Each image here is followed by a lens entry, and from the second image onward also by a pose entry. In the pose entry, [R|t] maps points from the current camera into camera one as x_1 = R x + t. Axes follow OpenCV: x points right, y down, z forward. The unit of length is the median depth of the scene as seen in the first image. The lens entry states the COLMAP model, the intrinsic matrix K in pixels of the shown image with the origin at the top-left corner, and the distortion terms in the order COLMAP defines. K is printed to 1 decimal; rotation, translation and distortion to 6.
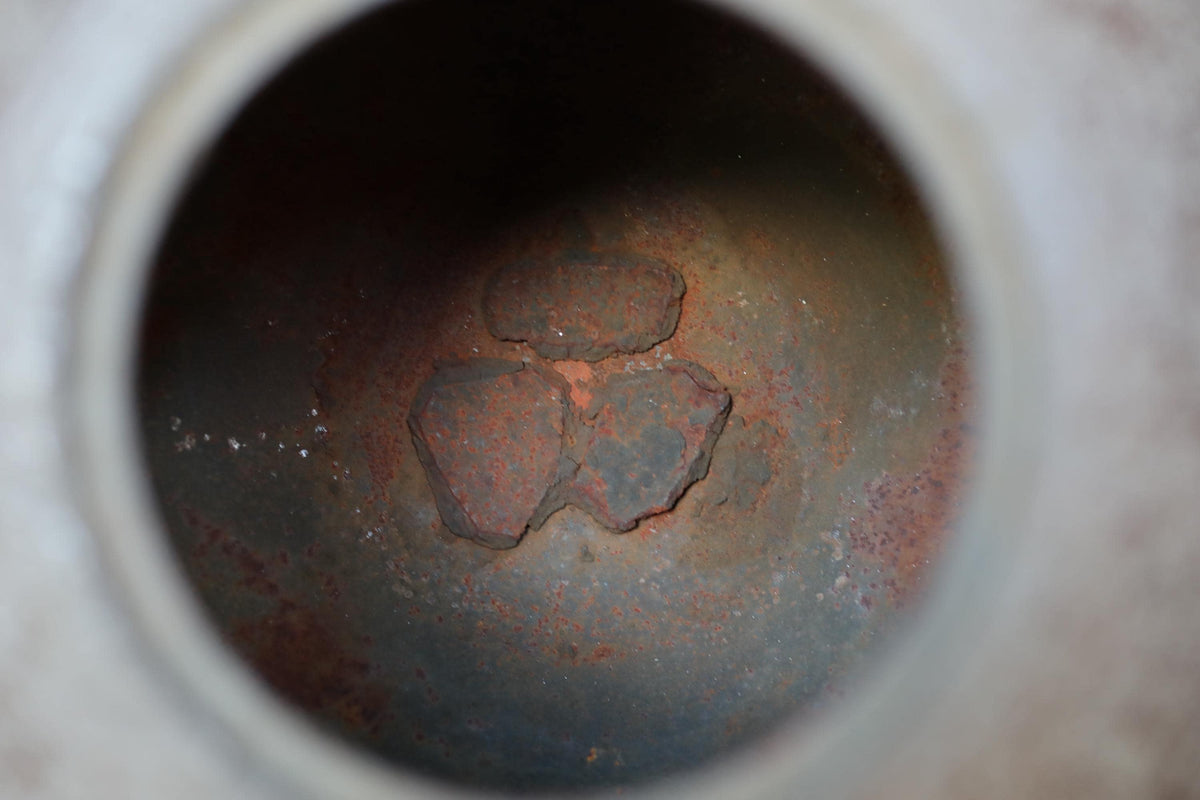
lens RADIAL K [[1758.5, 0, 600.0], [0, 1758.5, 400.0], [0, 0, 1]] dist [-0.045445, 0.162266]
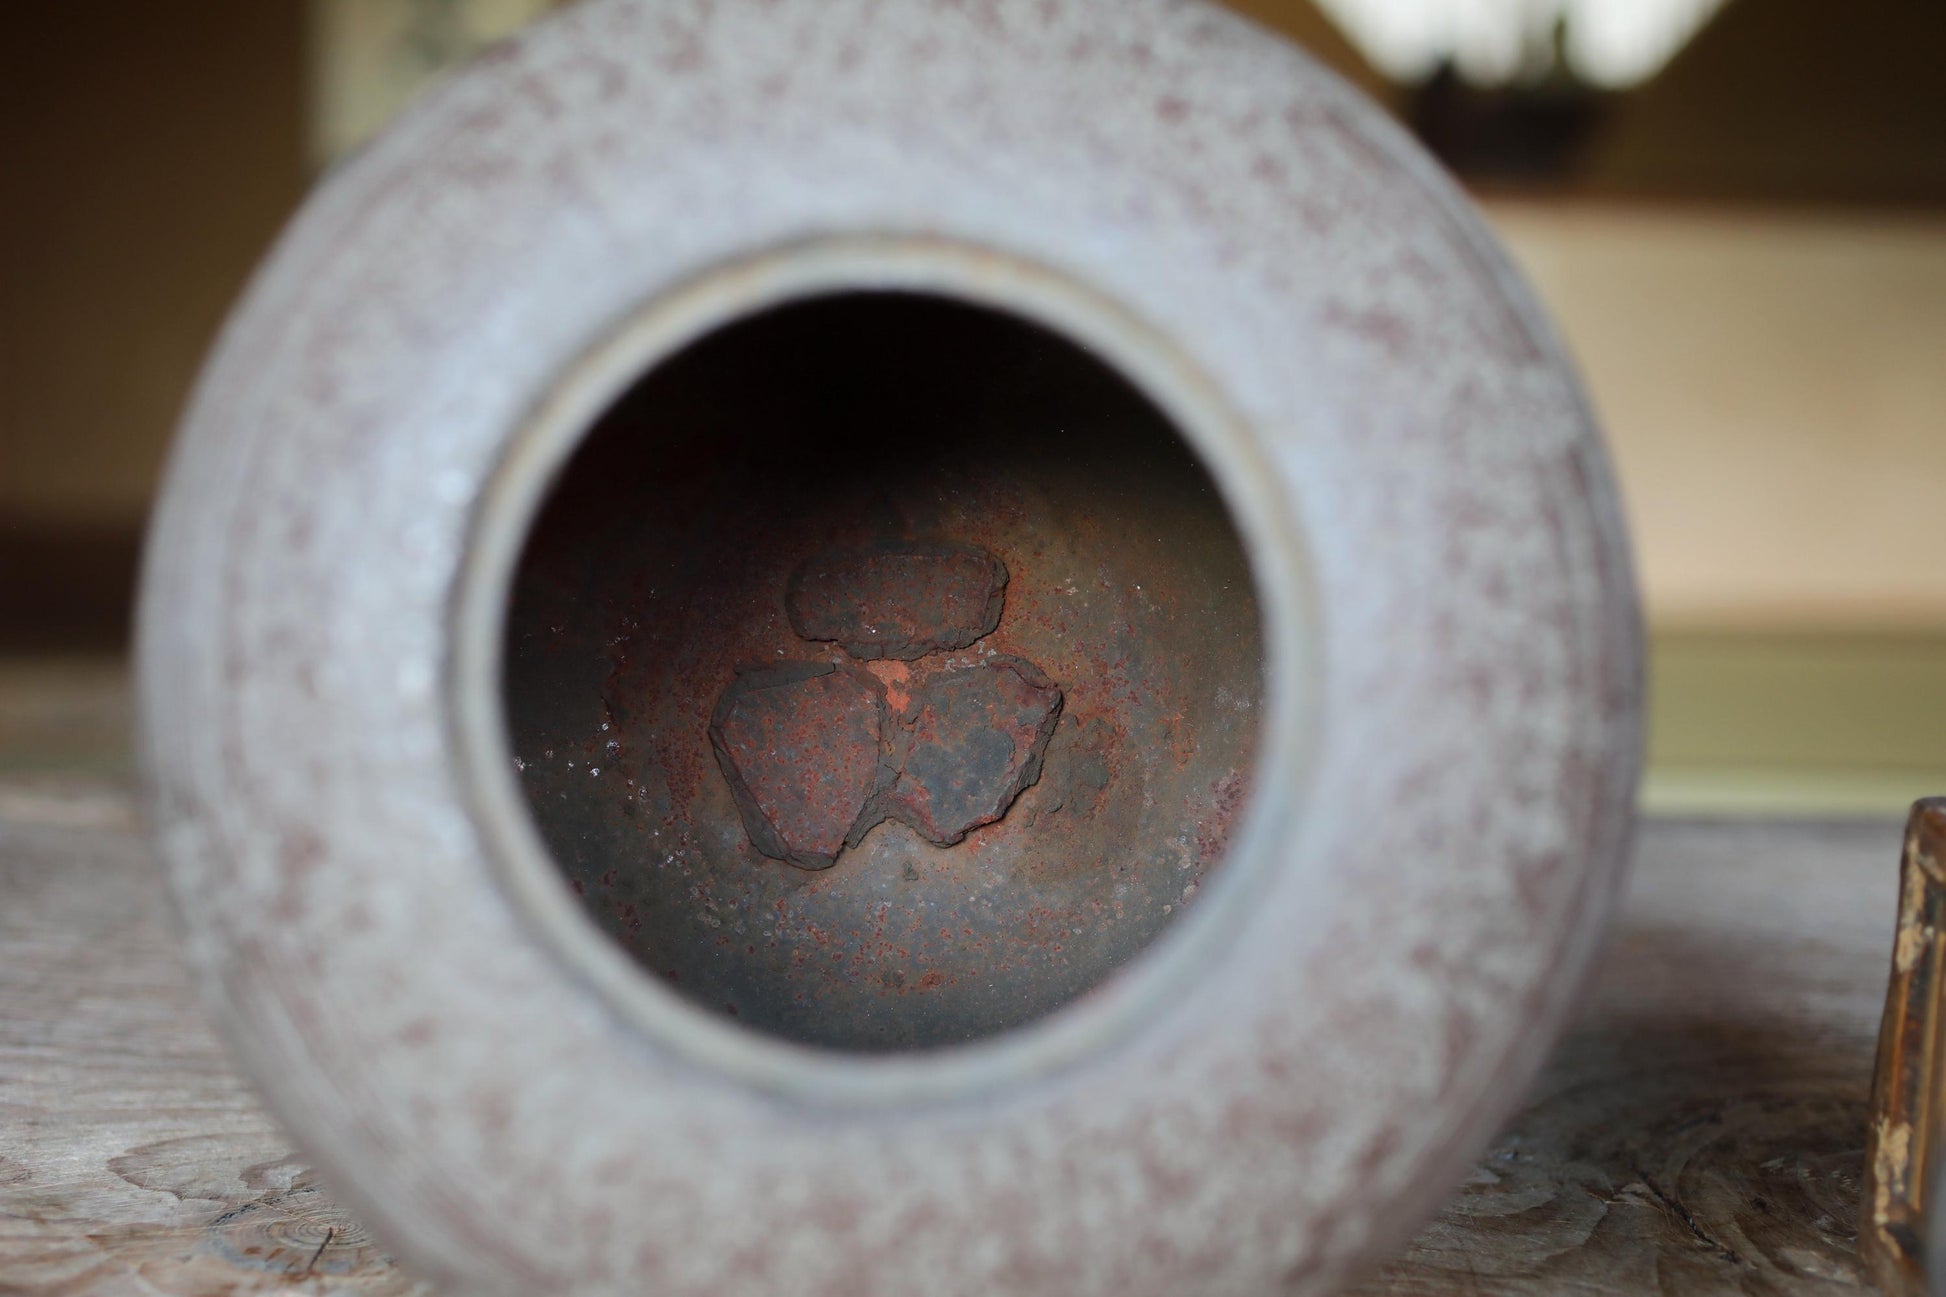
lens RADIAL K [[2851.6, 0, 973.0], [0, 2851.6, 648.5], [0, 0, 1]] dist [-0.045445, 0.162266]
pose [[0.998910, -0.033909, 0.032093, -0.018570], [0.034931, 0.998883, -0.031809, 0.020240], [-0.030979, 0.032896, 0.998979, -0.479670]]
